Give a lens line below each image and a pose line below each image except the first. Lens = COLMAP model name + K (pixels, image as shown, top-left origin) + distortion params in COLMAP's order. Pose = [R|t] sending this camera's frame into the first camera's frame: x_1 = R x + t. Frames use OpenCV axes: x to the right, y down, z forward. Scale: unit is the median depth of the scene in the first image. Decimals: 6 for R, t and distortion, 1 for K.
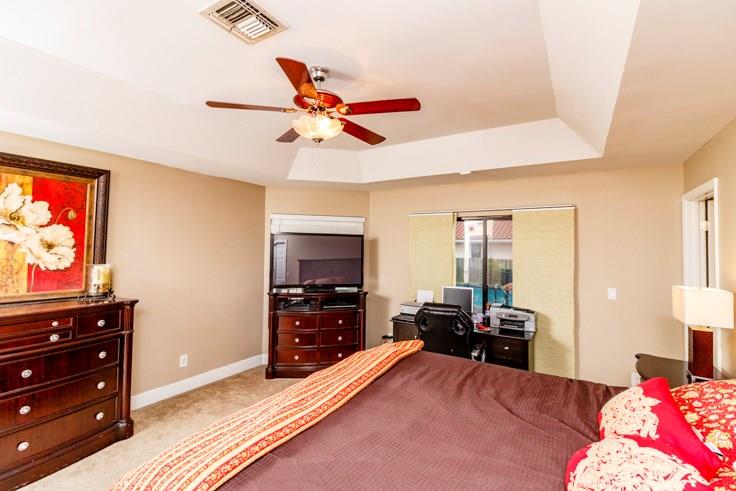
lens RADIAL K [[336.7, 0, 371.1], [0, 336.7, 241.1], [0, 0, 1]] dist [-0.001192, 0.001333]
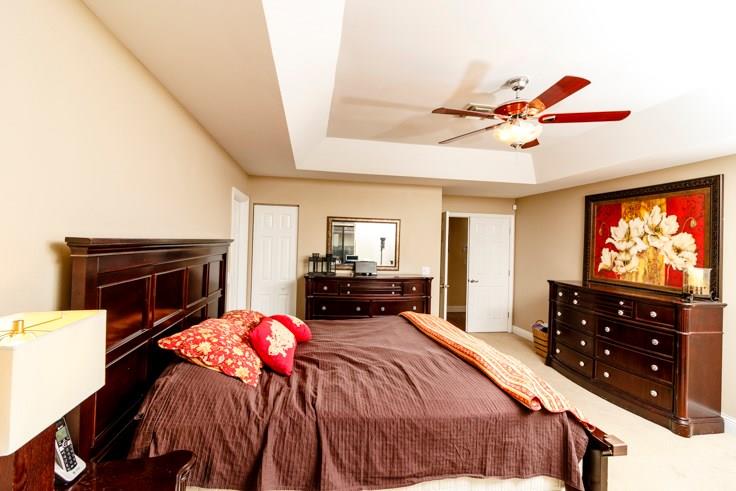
lens RADIAL K [[336.7, 0, 362.7], [0, 336.7, 244.1], [0, 0, 1]] dist [-0.001192, 0.001333]
pose [[-0.753303, -0.028230, -0.657068, 0.770851], [-0.025329, 0.999582, -0.013906, 0.039530], [0.657186, 0.006168, -0.753703, 1.242952]]
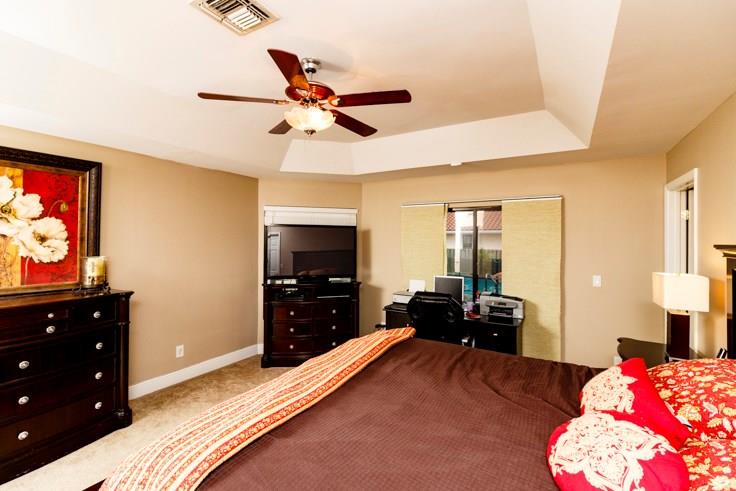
lens RADIAL K [[336.7, 0, 370.7], [0, 336.7, 242.7], [0, 0, 1]] dist [-0.001192, 0.001333]
pose [[0.999817, -0.006732, 0.017912, 0.002582], [0.006276, 0.999657, 0.025424, 0.007228], [-0.018077, -0.025307, 0.999516, -0.018966]]
